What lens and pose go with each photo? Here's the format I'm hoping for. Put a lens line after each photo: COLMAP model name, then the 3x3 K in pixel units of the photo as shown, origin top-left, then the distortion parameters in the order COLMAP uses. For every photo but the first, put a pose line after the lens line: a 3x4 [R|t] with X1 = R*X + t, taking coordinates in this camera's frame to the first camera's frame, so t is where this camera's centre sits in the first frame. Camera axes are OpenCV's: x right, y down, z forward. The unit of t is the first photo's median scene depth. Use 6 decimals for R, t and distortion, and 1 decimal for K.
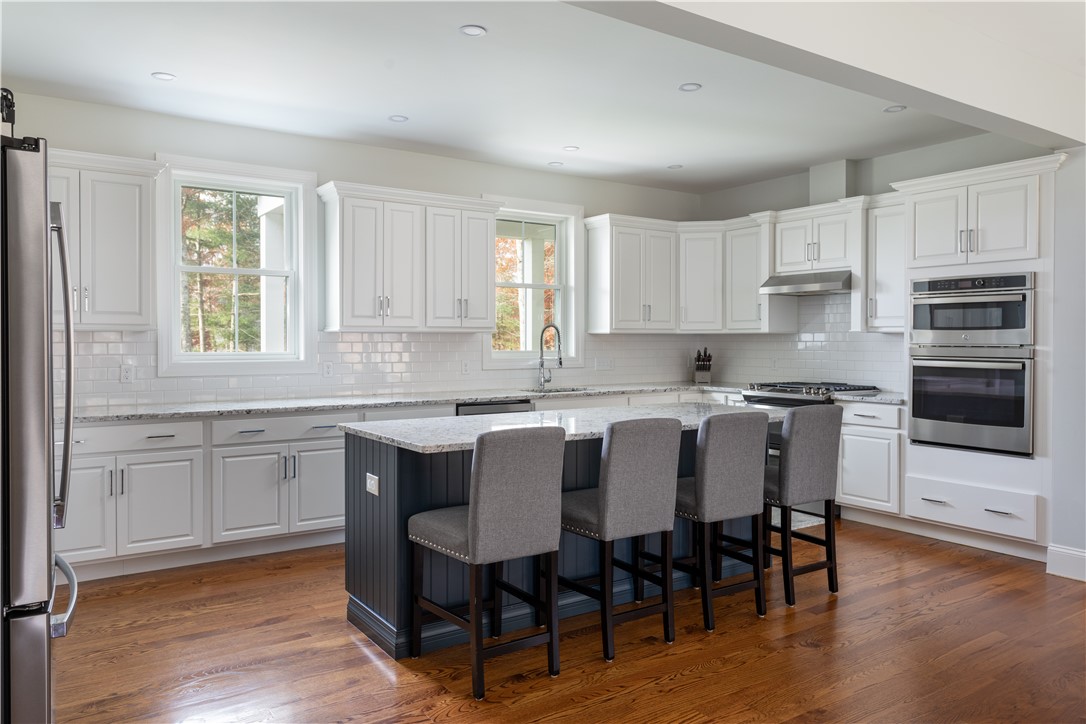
lens RADIAL K [[781.5, 0, 543.0], [0, 781.5, 362.0], [0, 0, 1]] dist [0.000322, -0.000645]
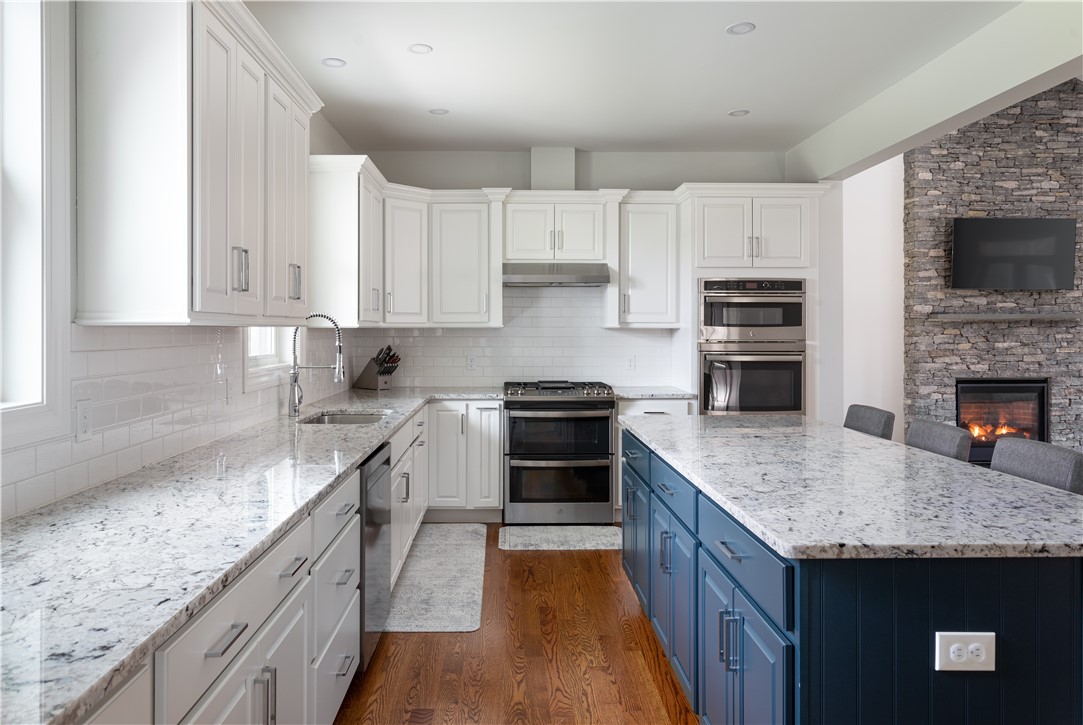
lens RADIAL K [[752.6, 0, 538.9], [0, 752.6, 336.7], [0, 0, 1]] dist [0.004830, 0.002122]
pose [[0.544890, -0.005703, 0.838488, -0.480042], [0.022711, 0.999710, -0.007959, -0.023889], [-0.838200, 0.023380, 0.544862, 0.624301]]
